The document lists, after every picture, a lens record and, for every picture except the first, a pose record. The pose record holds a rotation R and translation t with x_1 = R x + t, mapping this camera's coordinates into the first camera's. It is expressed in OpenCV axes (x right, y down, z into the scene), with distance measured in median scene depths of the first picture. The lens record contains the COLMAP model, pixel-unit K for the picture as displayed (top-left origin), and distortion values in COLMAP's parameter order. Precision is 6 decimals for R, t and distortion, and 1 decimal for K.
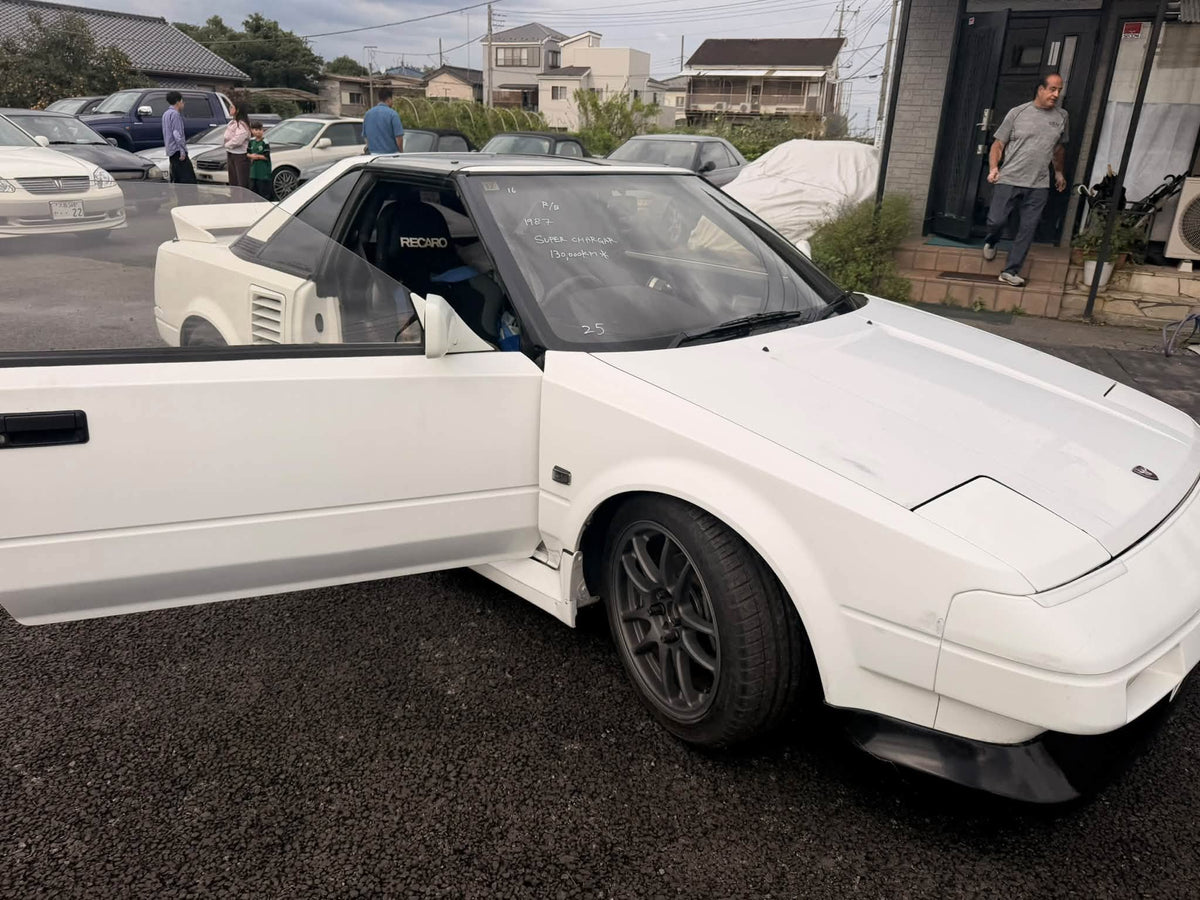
lens RADIAL K [[850.6, 0, 607.8], [0, 850.6, 445.7], [0, 0, 1]] dist [0.007262, -0.018153]
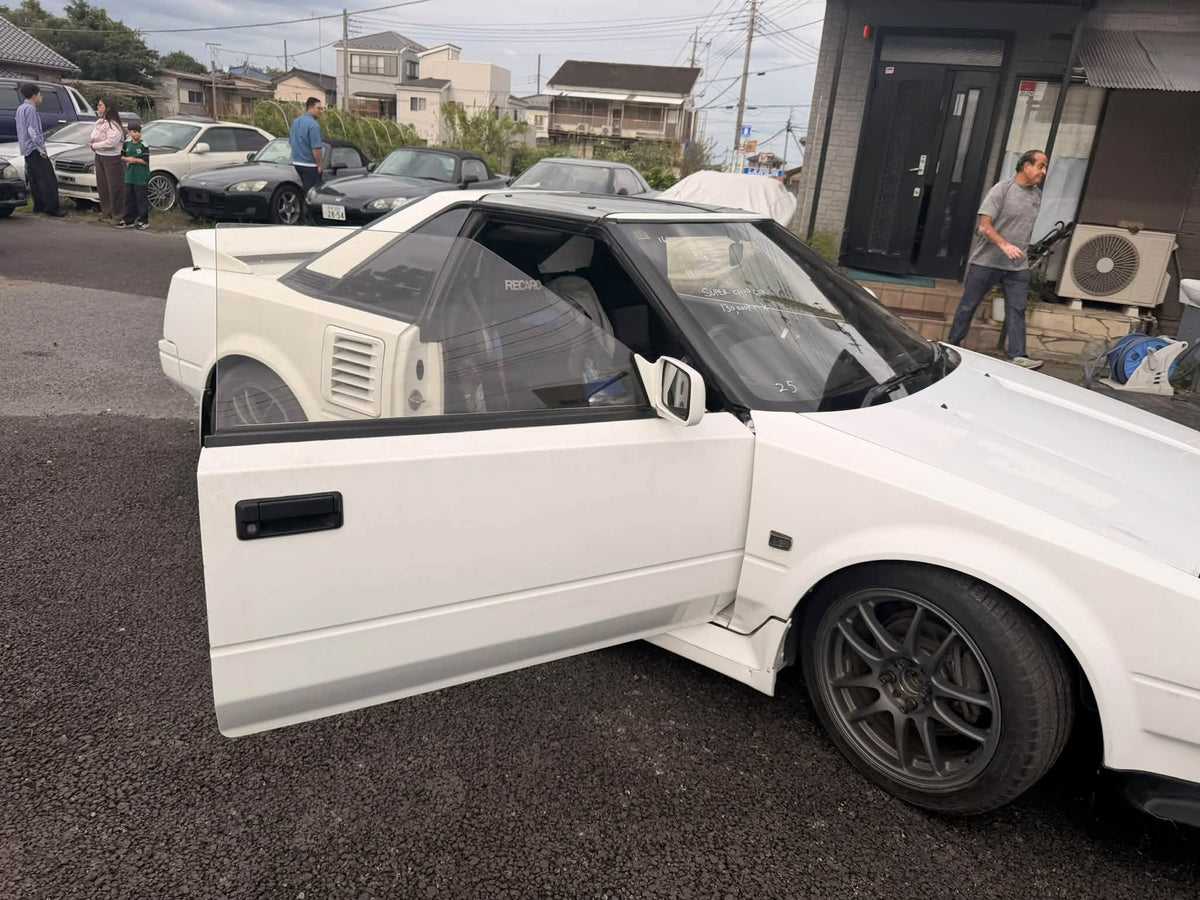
lens RADIAL K [[850.6, 0, 607.1], [0, 850.6, 449.9], [0, 0, 1]] dist [0.007262, -0.018153]
pose [[0.985410, -0.008469, 0.169987, -0.091305], [0.010739, 0.999865, -0.012441, -0.013203], [-0.169859, 0.014085, 0.985368, 0.016280]]
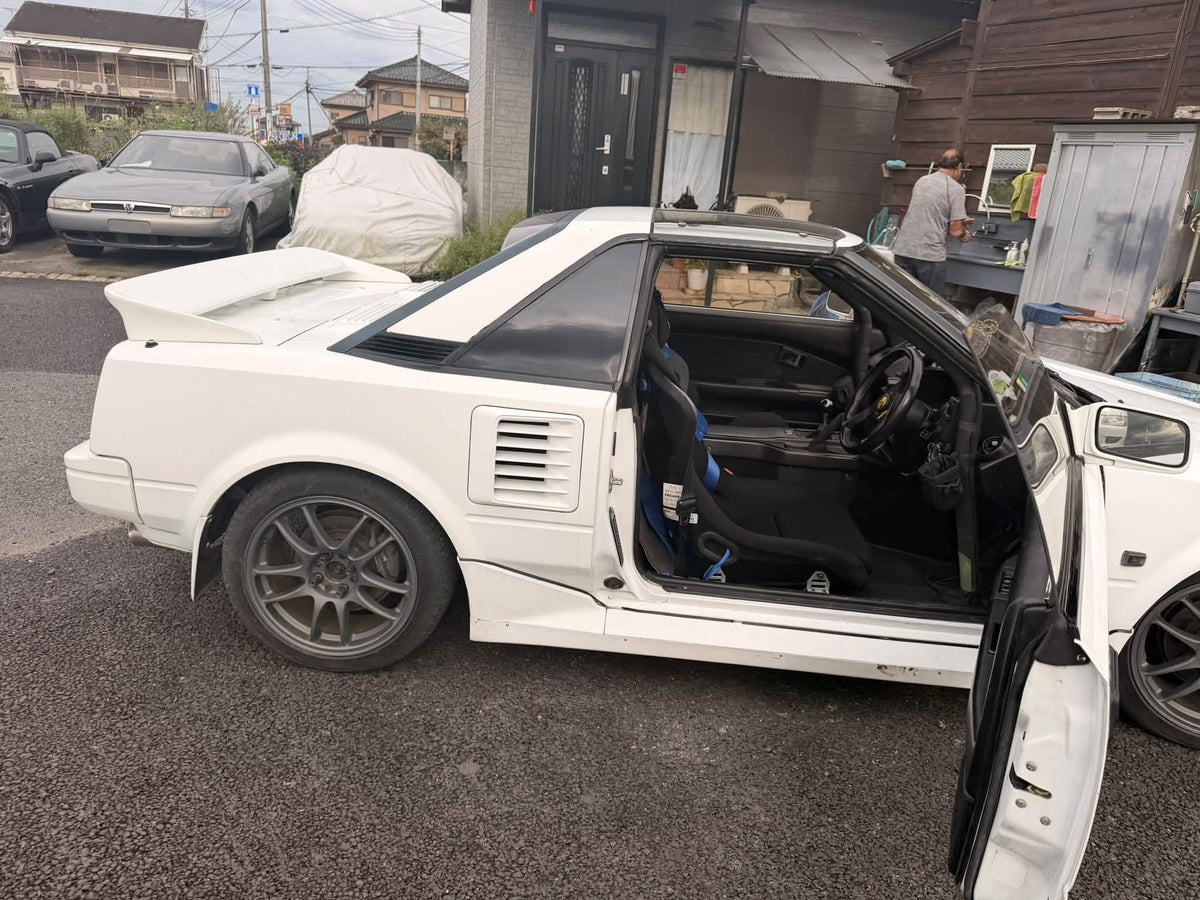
lens RADIAL K [[850.6, 0, 605.7], [0, 850.6, 452.3], [0, 0, 1]] dist [0.007262, -0.018153]
pose [[0.769193, -0.180650, 0.612950, -0.250291], [0.170956, 0.982419, 0.075007, -0.060307], [-0.615724, 0.047093, 0.786553, 0.128223]]
